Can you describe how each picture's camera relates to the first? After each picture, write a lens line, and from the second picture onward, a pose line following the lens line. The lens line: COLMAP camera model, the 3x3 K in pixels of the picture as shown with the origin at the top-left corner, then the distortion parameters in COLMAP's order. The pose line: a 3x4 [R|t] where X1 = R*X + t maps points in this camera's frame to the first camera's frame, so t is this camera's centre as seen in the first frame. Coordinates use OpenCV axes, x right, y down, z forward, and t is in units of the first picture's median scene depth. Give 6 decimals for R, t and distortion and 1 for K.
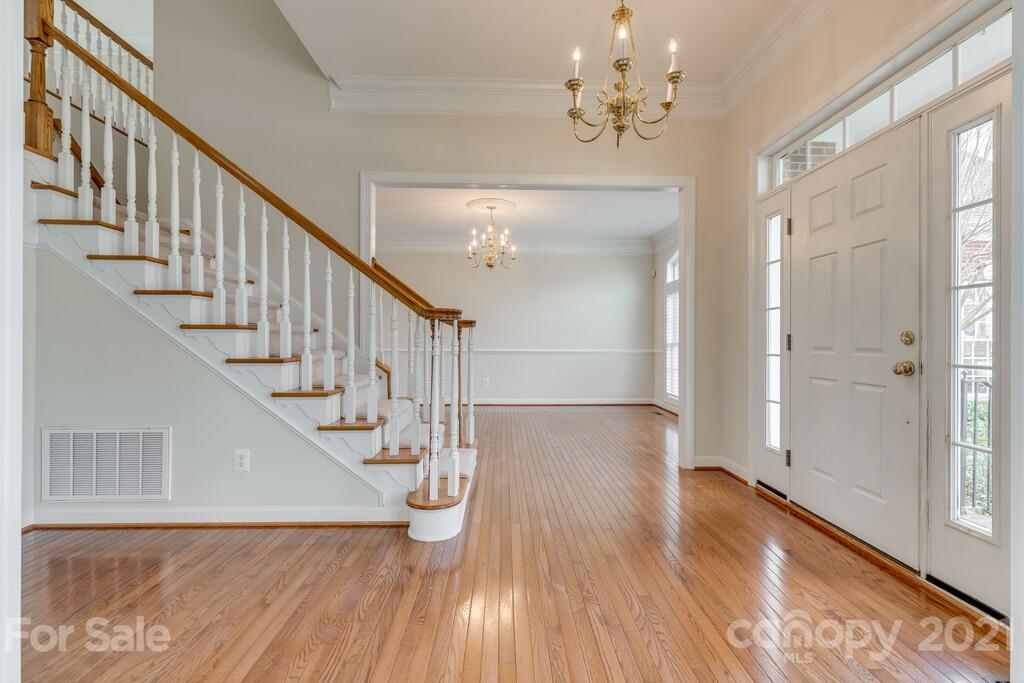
lens RADIAL K [[456.2, 0, 512.8], [0, 456.2, 337.4], [0, 0, 1]] dist [-0.002788, -0.000191]
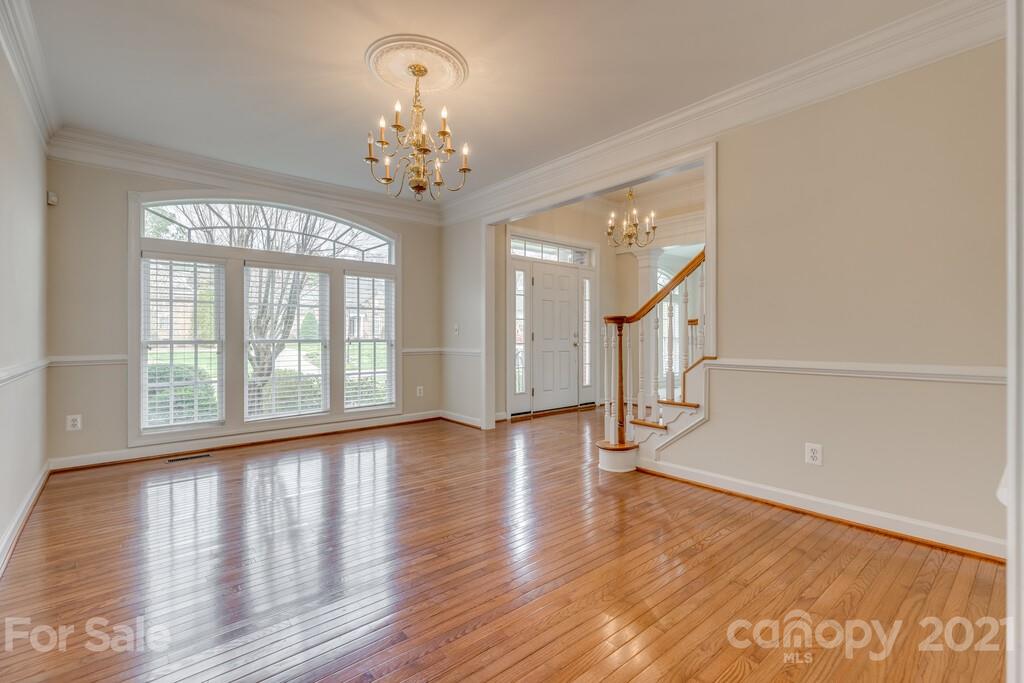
lens RADIAL K [[456.2, 0, 512.8], [0, 456.2, 337.4], [0, 0, 1]] dist [-0.002788, -0.000191]
pose [[-0.636425, -0.005780, 0.771317, -0.930202], [-0.005200, 0.999981, 0.003203, 0.007323], [-0.771321, -0.001972, -0.636443, 2.345492]]
